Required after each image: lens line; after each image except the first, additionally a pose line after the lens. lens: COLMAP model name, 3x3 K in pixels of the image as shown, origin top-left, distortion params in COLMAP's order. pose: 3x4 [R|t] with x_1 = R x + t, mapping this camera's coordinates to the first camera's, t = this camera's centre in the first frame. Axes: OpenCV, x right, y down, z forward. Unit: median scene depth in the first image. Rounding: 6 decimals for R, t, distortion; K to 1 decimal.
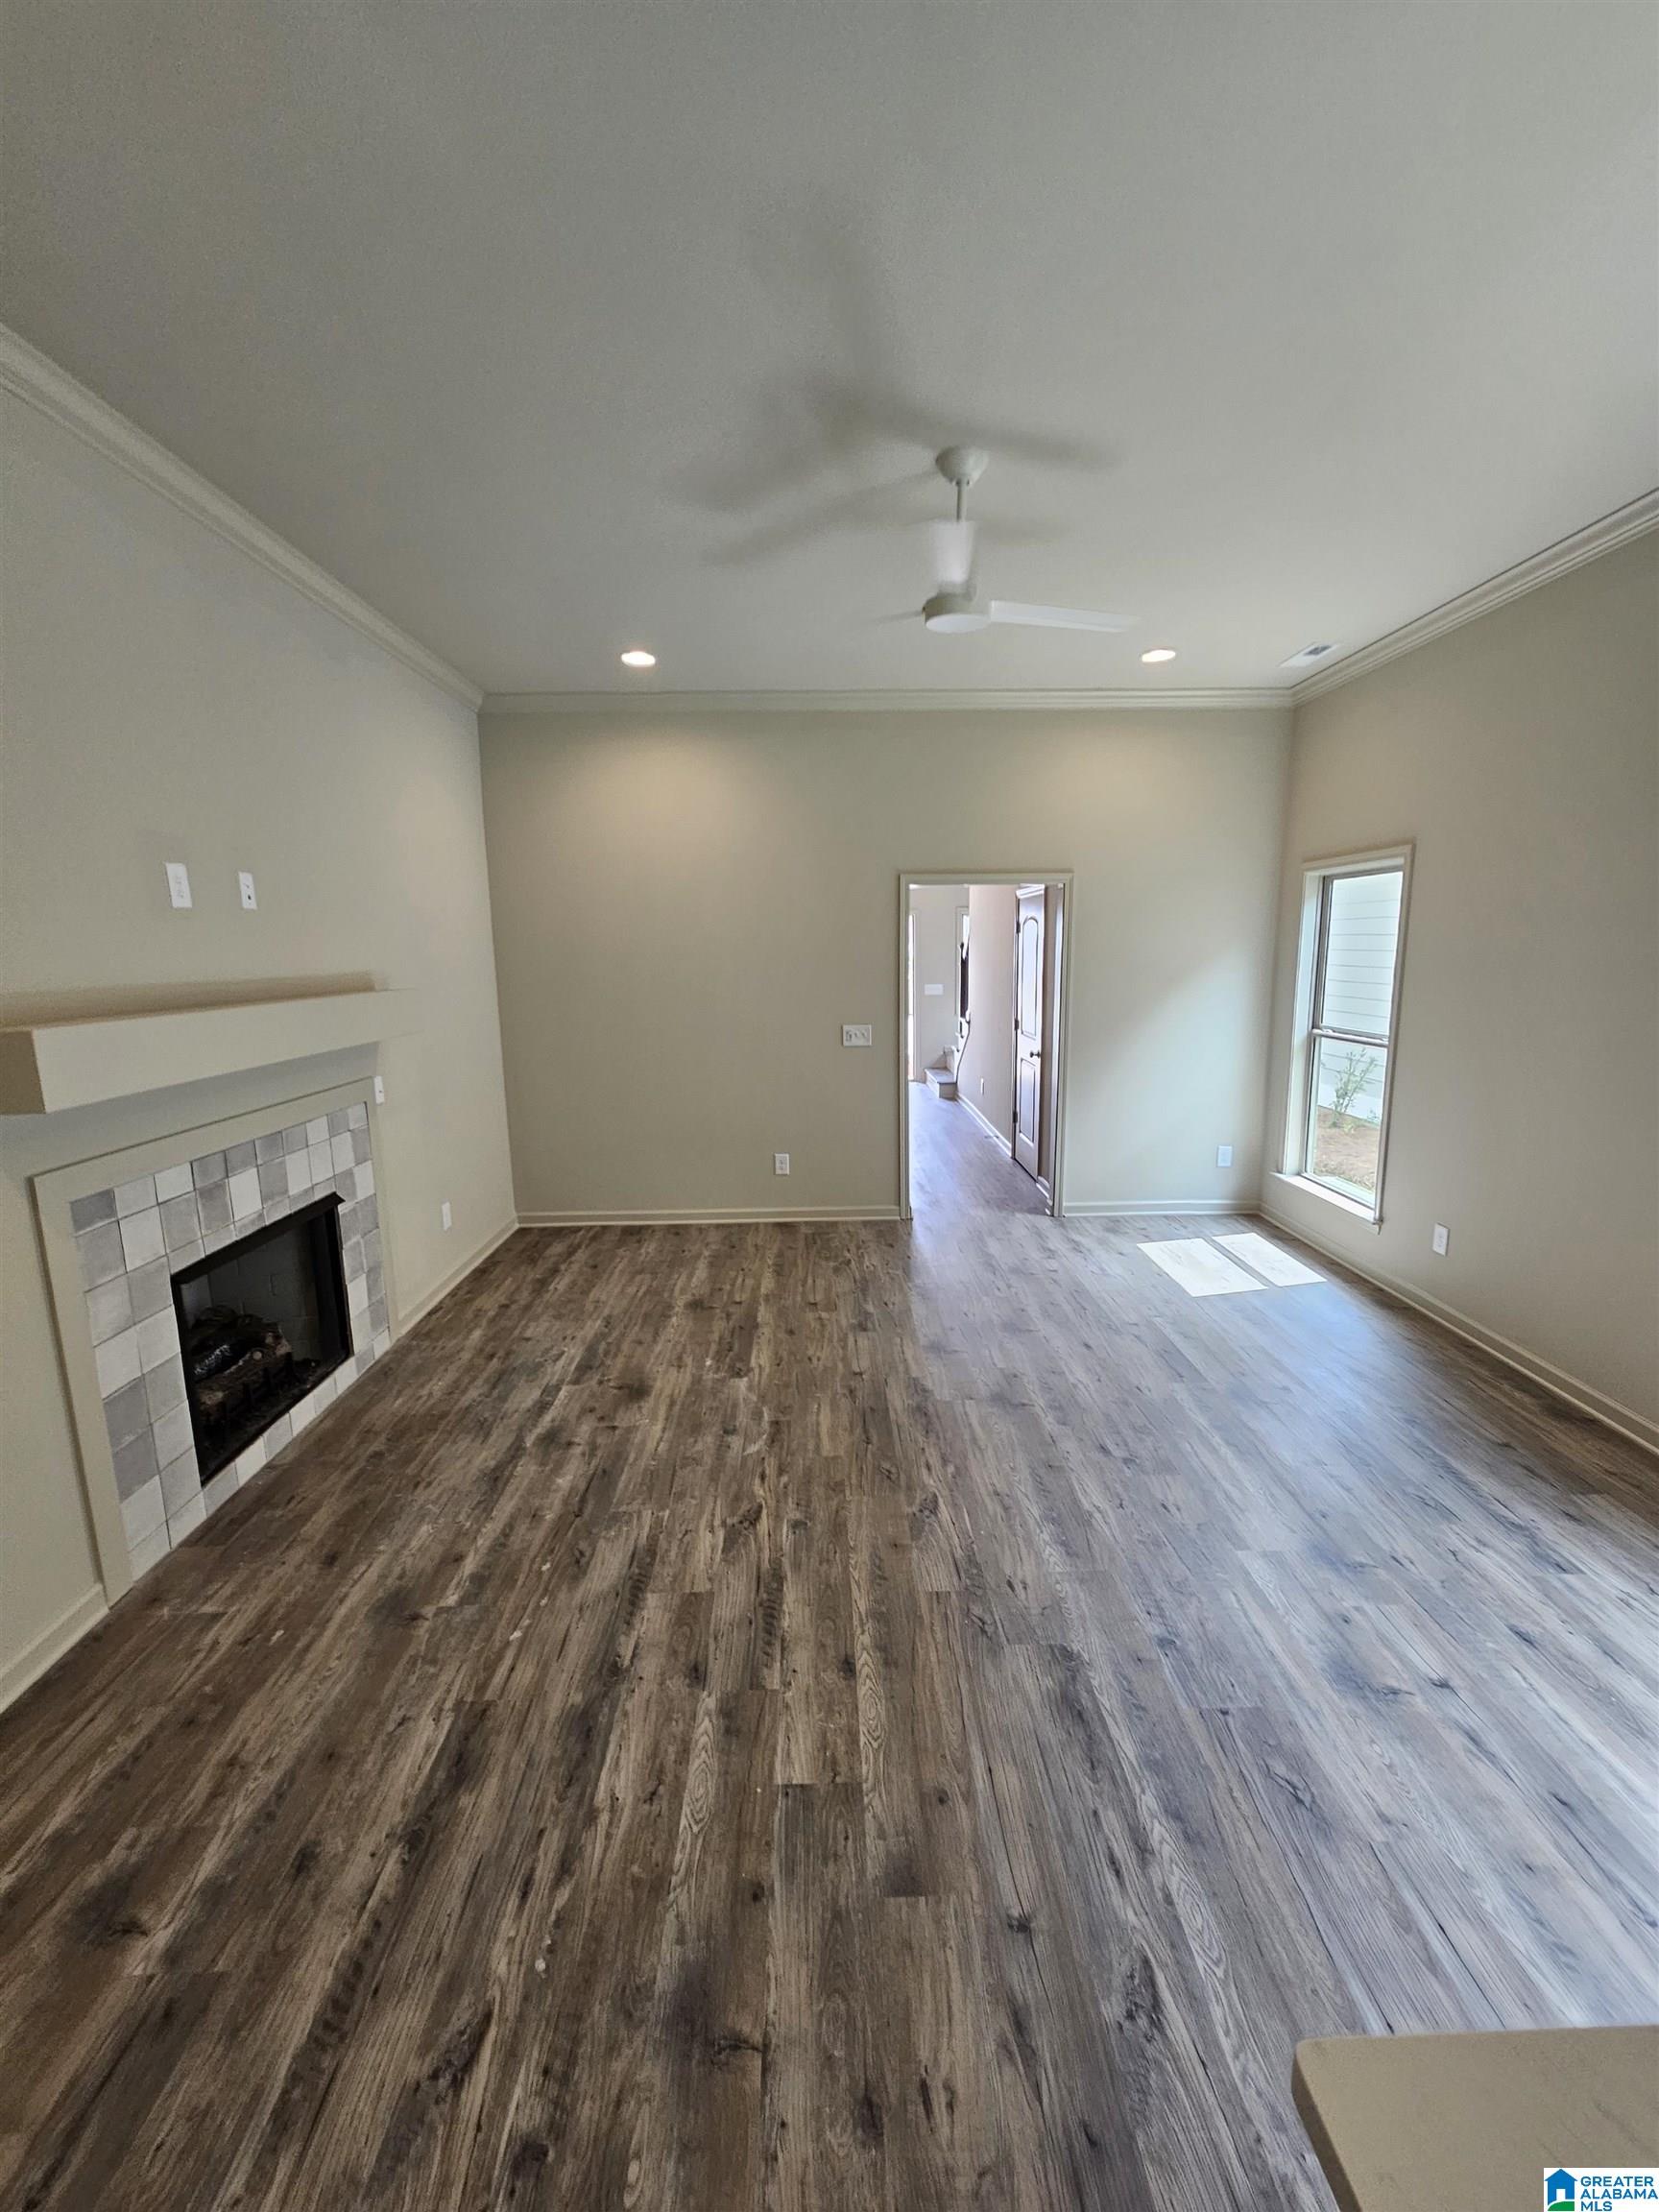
lens RADIAL K [[903.2, 0, 831.9], [0, 903.2, 1104.0], [0, 0, 1]] dist [0.002929, -0.002646]
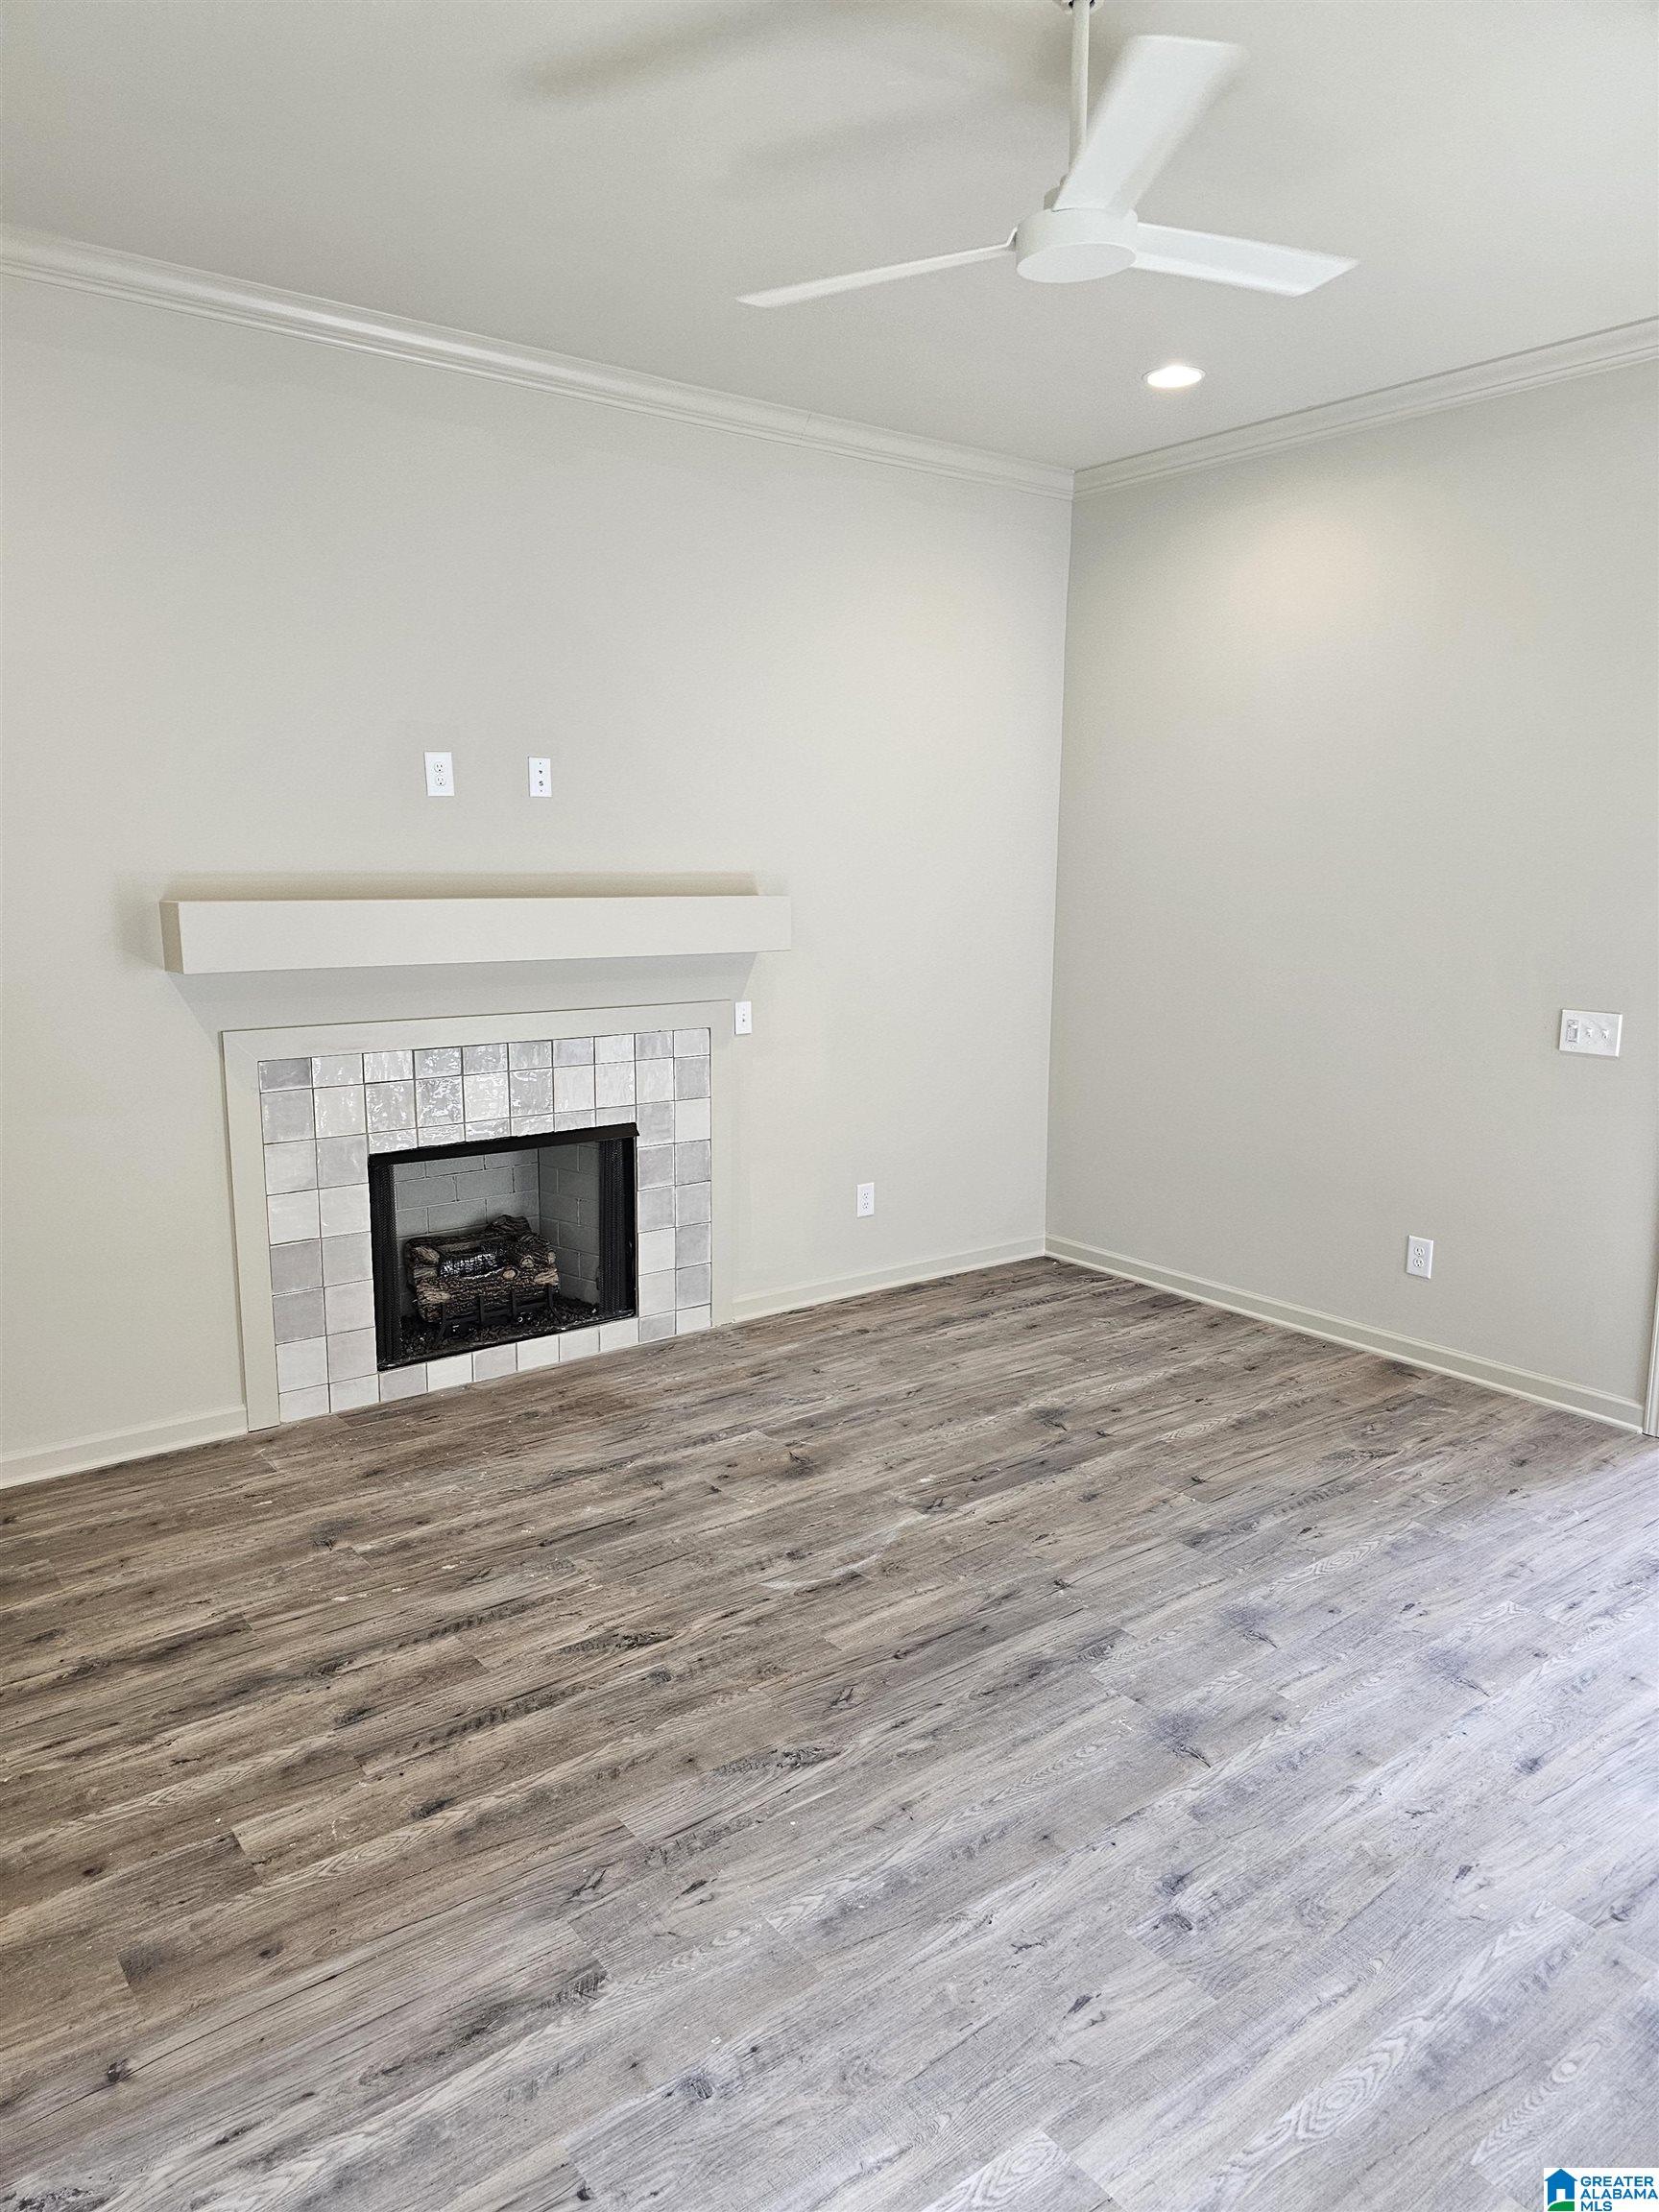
lens RADIAL K [[1473.4, 0, 799.4], [0, 1473.4, 1098.5], [0, 0, 1]] dist [0.051990, -0.042394]
pose [[0.585924, 0.152833, -0.795823, 0.611771], [-0.153651, 0.985192, 0.076075, -0.053071], [0.795666, 0.077705, 0.600731, 0.257337]]
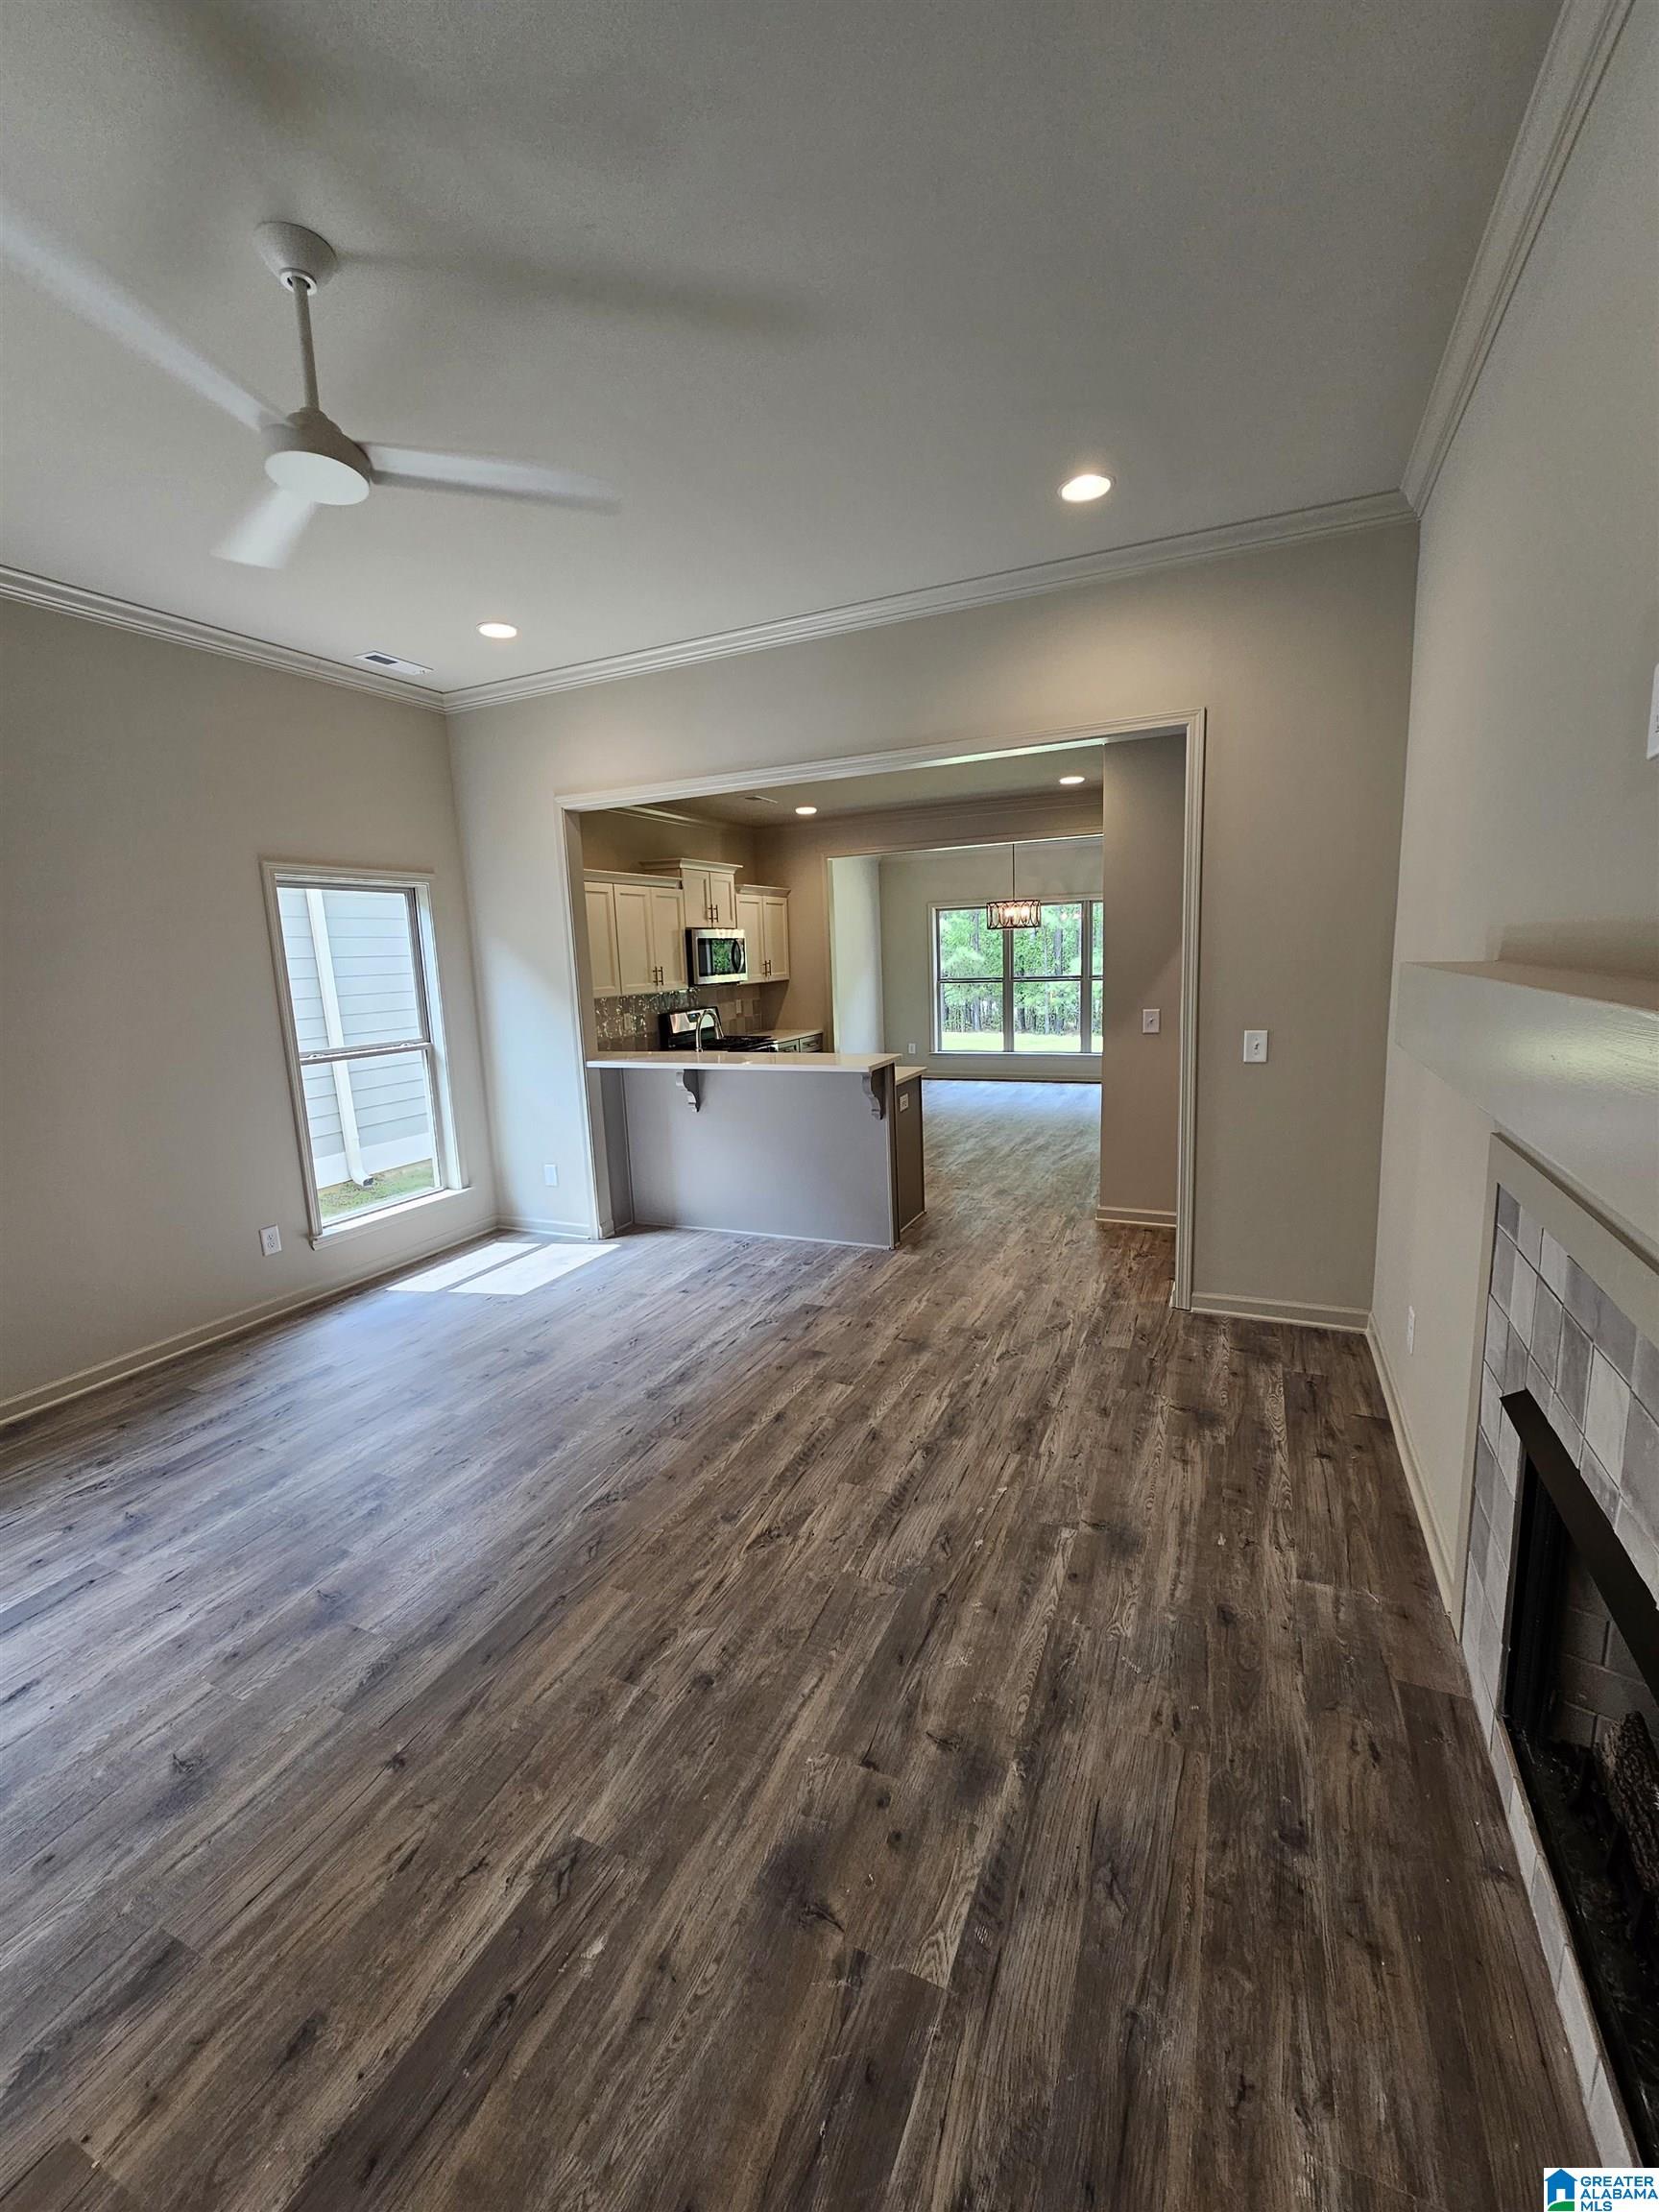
lens RADIAL K [[903.2, 0, 831.1], [0, 903.2, 1100.1], [0, 0, 1]] dist [0.002929, -0.002646]
pose [[-0.899521, -0.020579, 0.436393, -0.391278], [0.127658, 0.942913, 0.307601, -0.175128], [-0.417811, 0.332402, -0.845543, 1.151793]]
